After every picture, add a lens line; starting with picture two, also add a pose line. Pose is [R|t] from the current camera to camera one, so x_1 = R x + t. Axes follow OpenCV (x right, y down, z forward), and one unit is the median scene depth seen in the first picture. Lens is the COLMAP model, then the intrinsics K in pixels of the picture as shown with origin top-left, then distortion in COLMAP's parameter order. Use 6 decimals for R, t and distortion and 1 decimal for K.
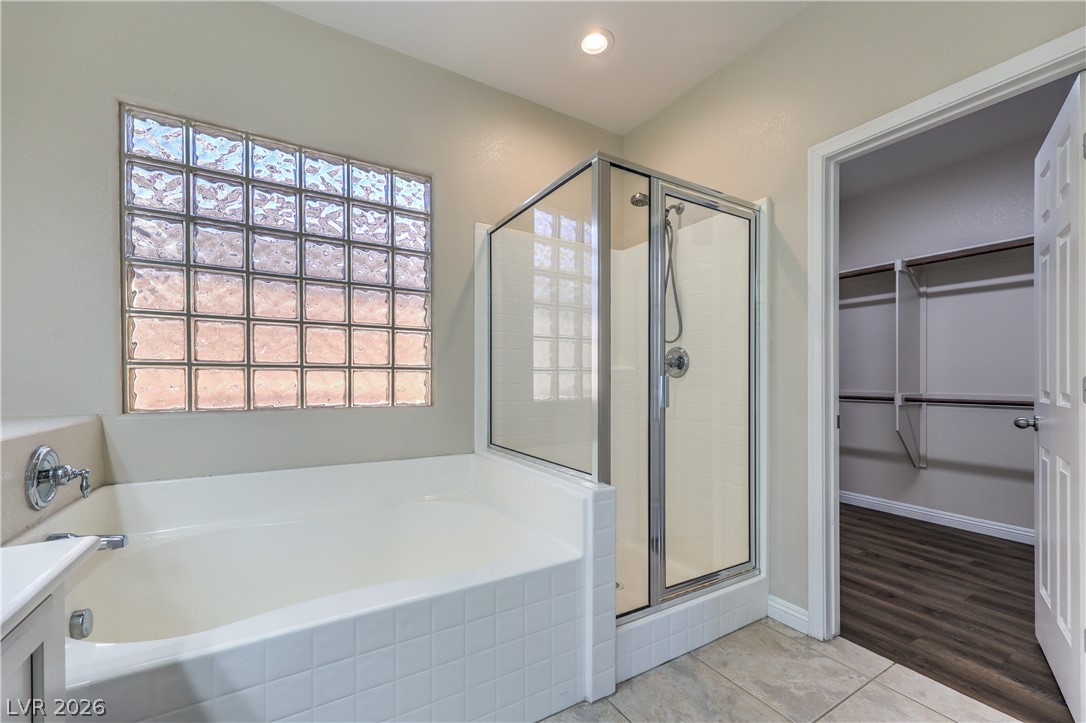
lens RADIAL K [[436.0, 0, 530.4], [0, 436.0, 379.8], [0, 0, 1]] dist [0.004862, -0.000080]
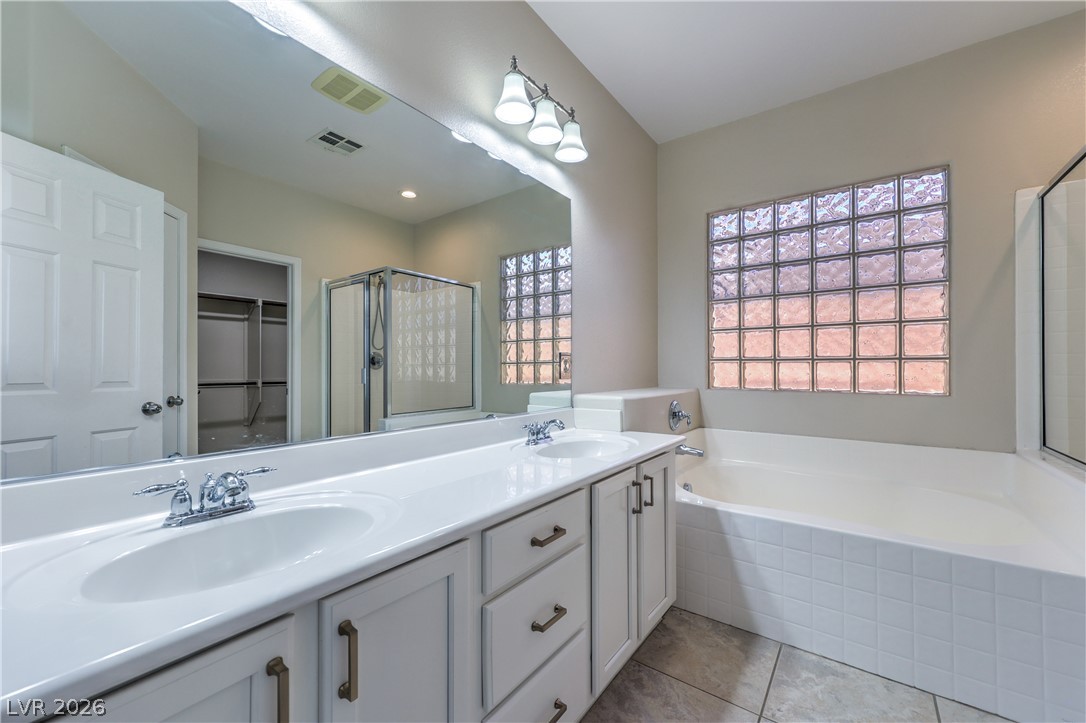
lens RADIAL K [[436.0, 0, 542.9], [0, 436.0, 367.4], [0, 0, 1]] dist [0.004862, -0.000080]
pose [[0.389865, -0.008131, -0.920836, 0.376927], [-0.005861, 0.999919, -0.011311, 0.013894], [0.920853, 0.009807, 0.389785, -0.263035]]
